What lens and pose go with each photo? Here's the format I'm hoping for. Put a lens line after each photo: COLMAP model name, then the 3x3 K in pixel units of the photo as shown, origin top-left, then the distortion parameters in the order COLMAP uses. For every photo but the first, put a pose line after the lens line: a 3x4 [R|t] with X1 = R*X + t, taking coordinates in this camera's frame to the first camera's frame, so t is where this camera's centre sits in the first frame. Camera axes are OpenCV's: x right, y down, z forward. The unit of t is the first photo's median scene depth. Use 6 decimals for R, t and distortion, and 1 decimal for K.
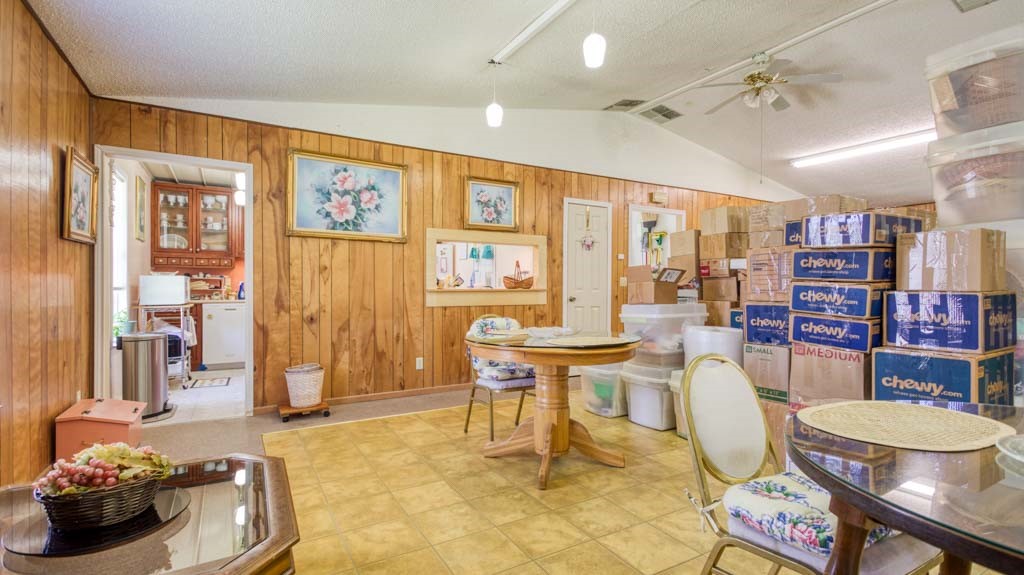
lens RADIAL K [[515.1, 0, 515.9], [0, 515.1, 287.8], [0, 0, 1]] dist [0.009570, -0.004508]
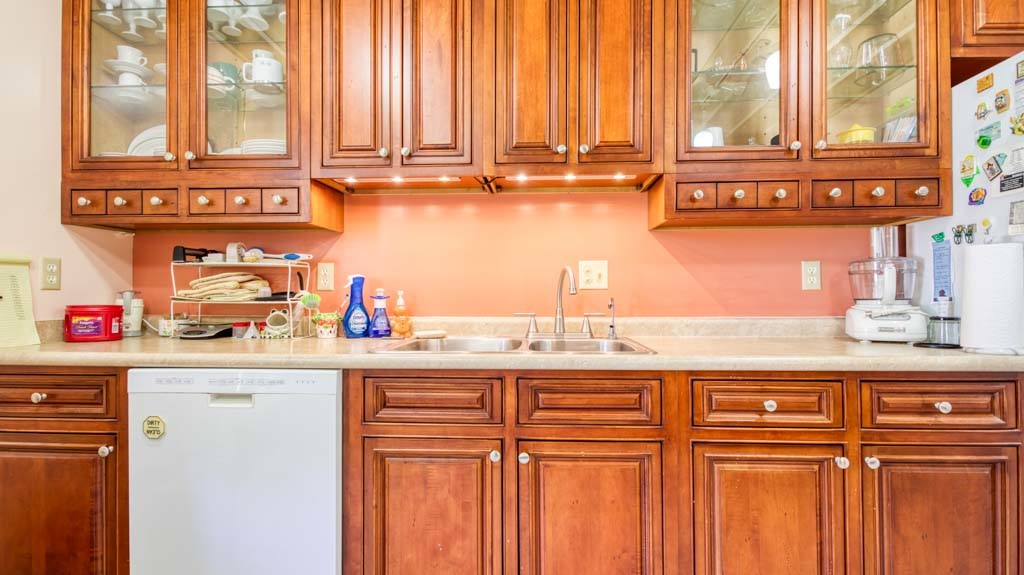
lens RADIAL K [[515.1, 0, 519.6], [0, 515.1, 283.5], [0, 0, 1]] dist [0.009570, -0.004508]
pose [[0.832928, -0.017350, -0.553110, -0.318397], [0.006437, 0.999745, -0.021667, -0.000271], [0.553344, 0.014487, 0.832827, 0.852775]]
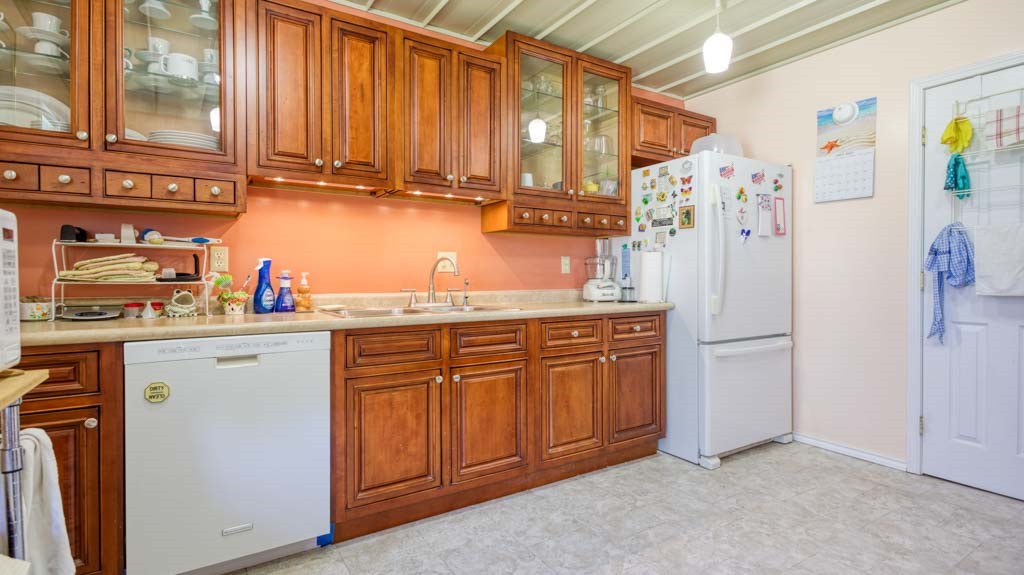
lens RADIAL K [[515.1, 0, 520.9], [0, 515.1, 278.2], [0, 0, 1]] dist [0.009570, -0.004508]
pose [[0.998690, -0.008264, 0.050495, -0.405443], [0.008198, 0.999965, 0.001519, 0.001468], [-0.050505, -0.001103, 0.998723, 0.701682]]
